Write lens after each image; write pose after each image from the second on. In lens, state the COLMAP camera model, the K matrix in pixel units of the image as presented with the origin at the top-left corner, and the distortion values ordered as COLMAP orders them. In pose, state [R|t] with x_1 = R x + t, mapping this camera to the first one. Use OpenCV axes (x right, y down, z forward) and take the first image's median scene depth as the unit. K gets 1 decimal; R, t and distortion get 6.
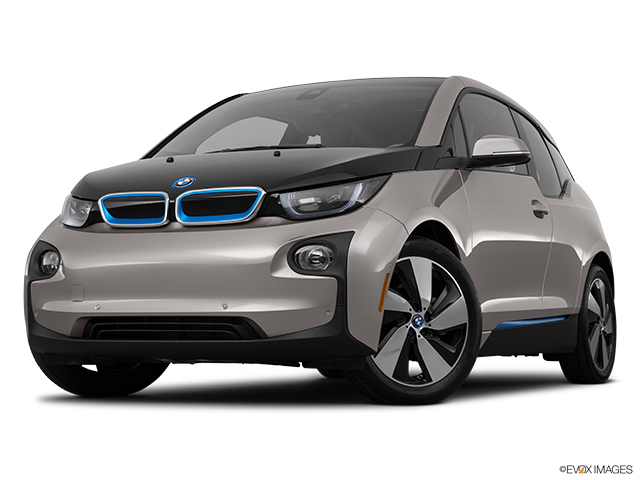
lens RADIAL K [[1301.9, 0, 302.5], [0, 1301.9, 240.1], [0, 0, 1]] dist [0.034359, -0.082072]
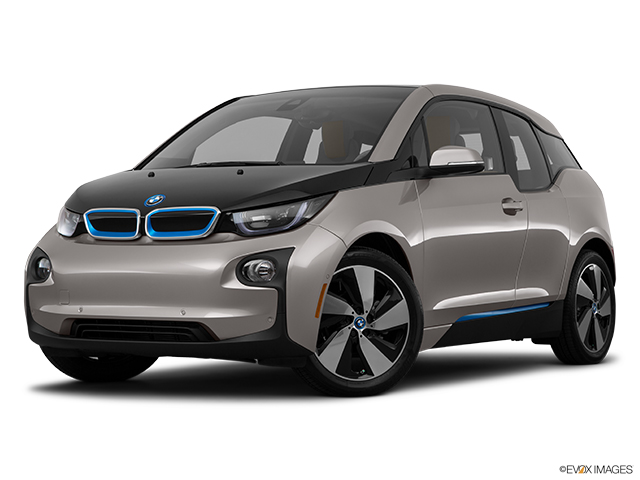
lens RADIAL K [[1447.4, 0, 320.0], [0, 1447.4, 240.0], [0, 0, 1]] dist [0.016262, 0.149693]
pose [[0.996215, -0.001373, -0.086910, 0.160015], [0.005923, 0.998623, 0.052119, -0.073596], [0.086719, -0.052437, 0.994852, -0.241320]]
